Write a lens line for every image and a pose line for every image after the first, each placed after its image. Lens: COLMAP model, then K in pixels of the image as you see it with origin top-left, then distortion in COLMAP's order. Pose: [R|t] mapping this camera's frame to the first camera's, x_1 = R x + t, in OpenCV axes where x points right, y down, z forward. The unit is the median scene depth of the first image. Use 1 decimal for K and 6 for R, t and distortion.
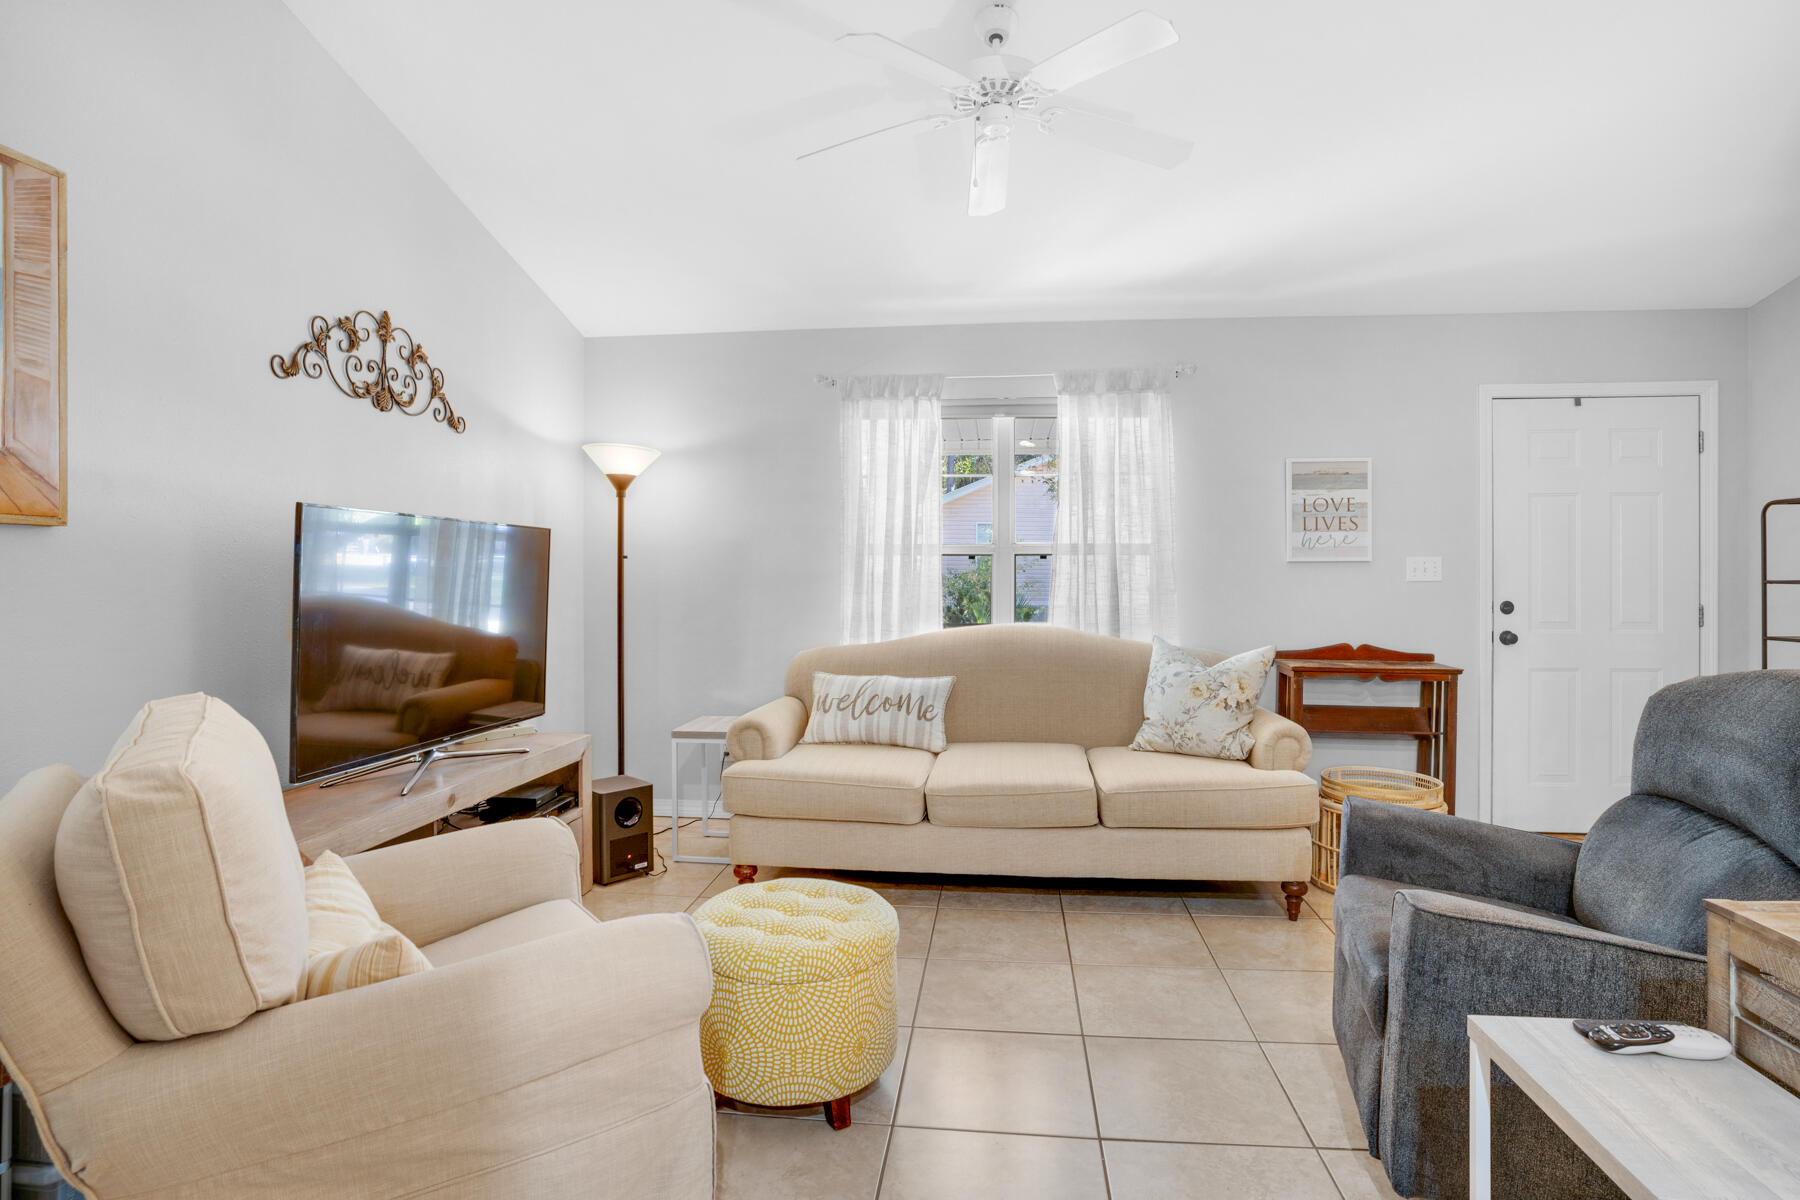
lens RADIAL K [[949.9, 0, 900.8], [0, 949.9, 589.0], [0, 0, 1]] dist [-0.043131, 0.001290]
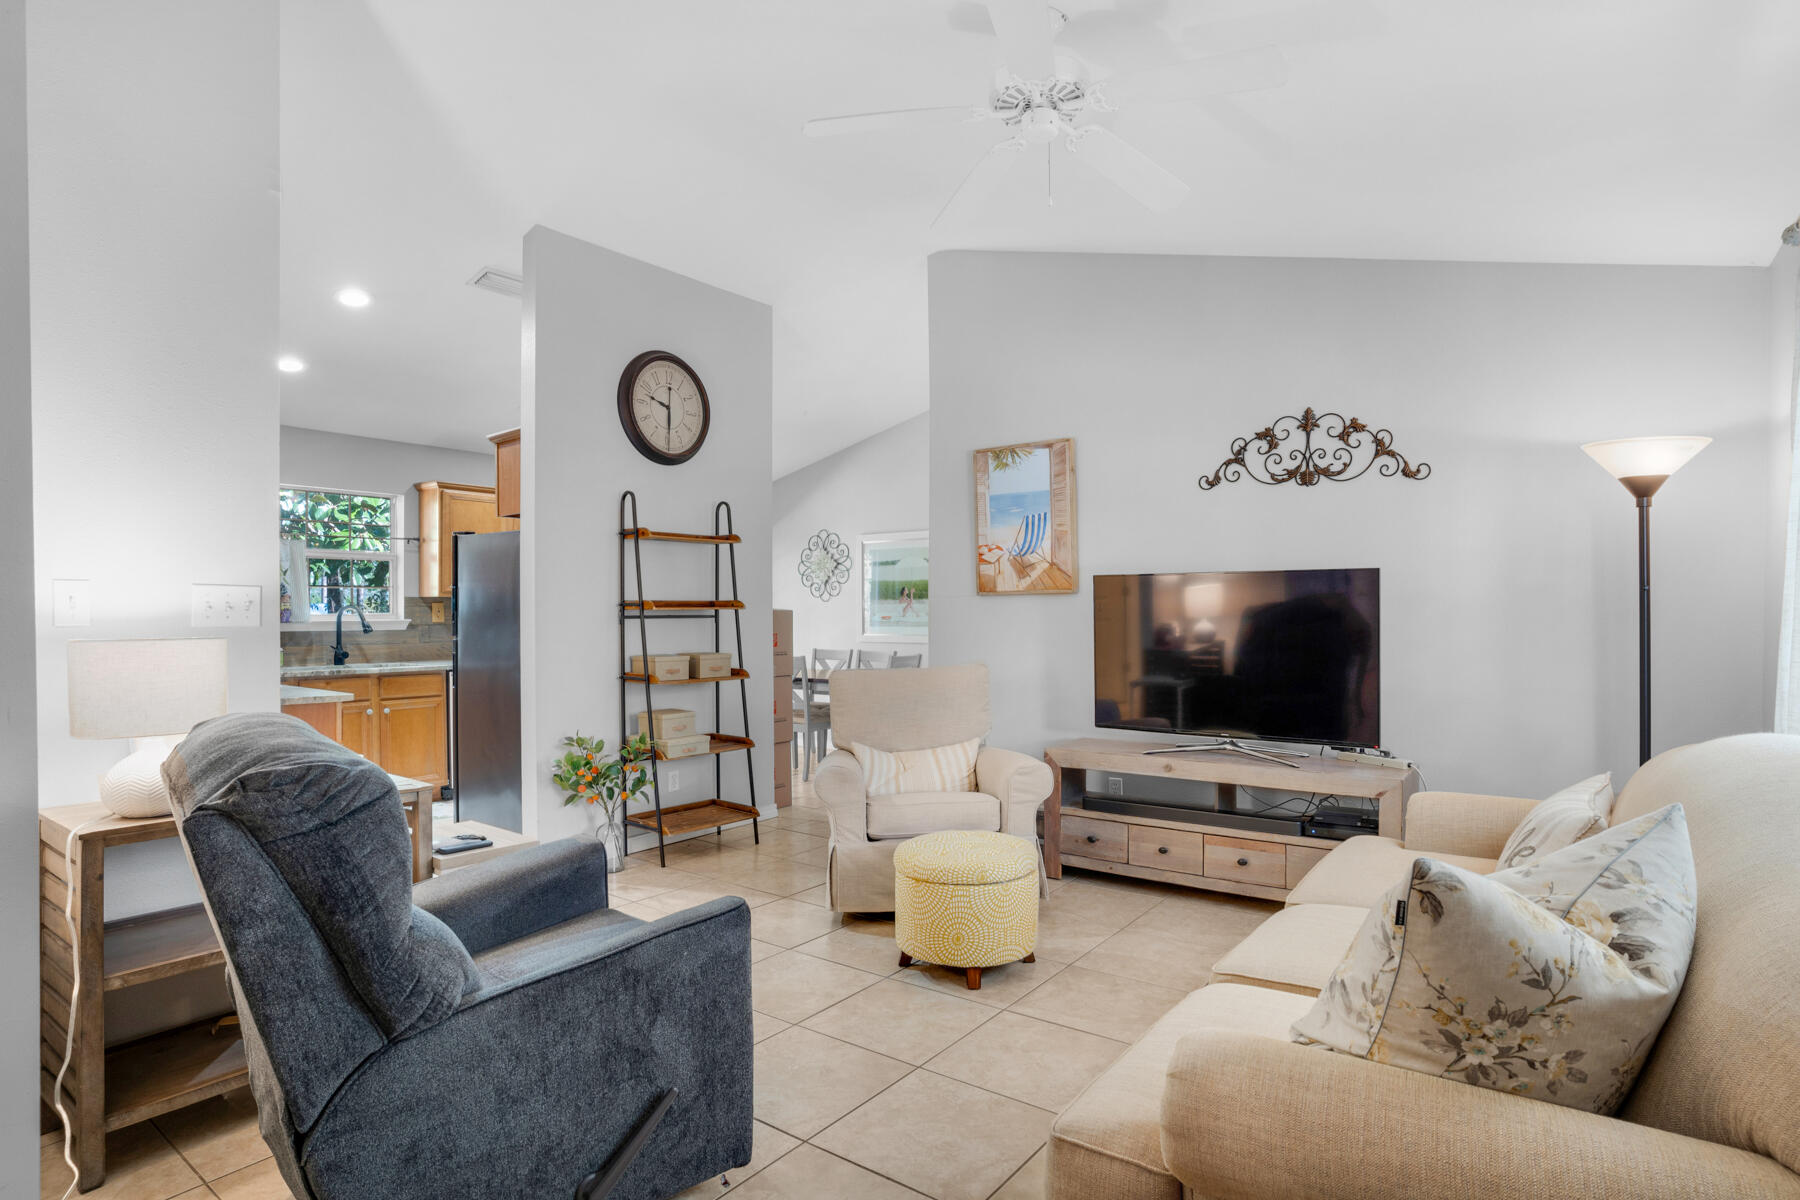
lens RADIAL K [[949.9, 0, 900.6], [0, 949.9, 605.4], [0, 0, 1]] dist [-0.043131, 0.001290]
pose [[-0.522299, -0.001547, -0.852761, 0.841766], [-0.004158, 0.999991, 0.000733, -0.025069], [0.852752, 0.003928, -0.522301, 1.200738]]
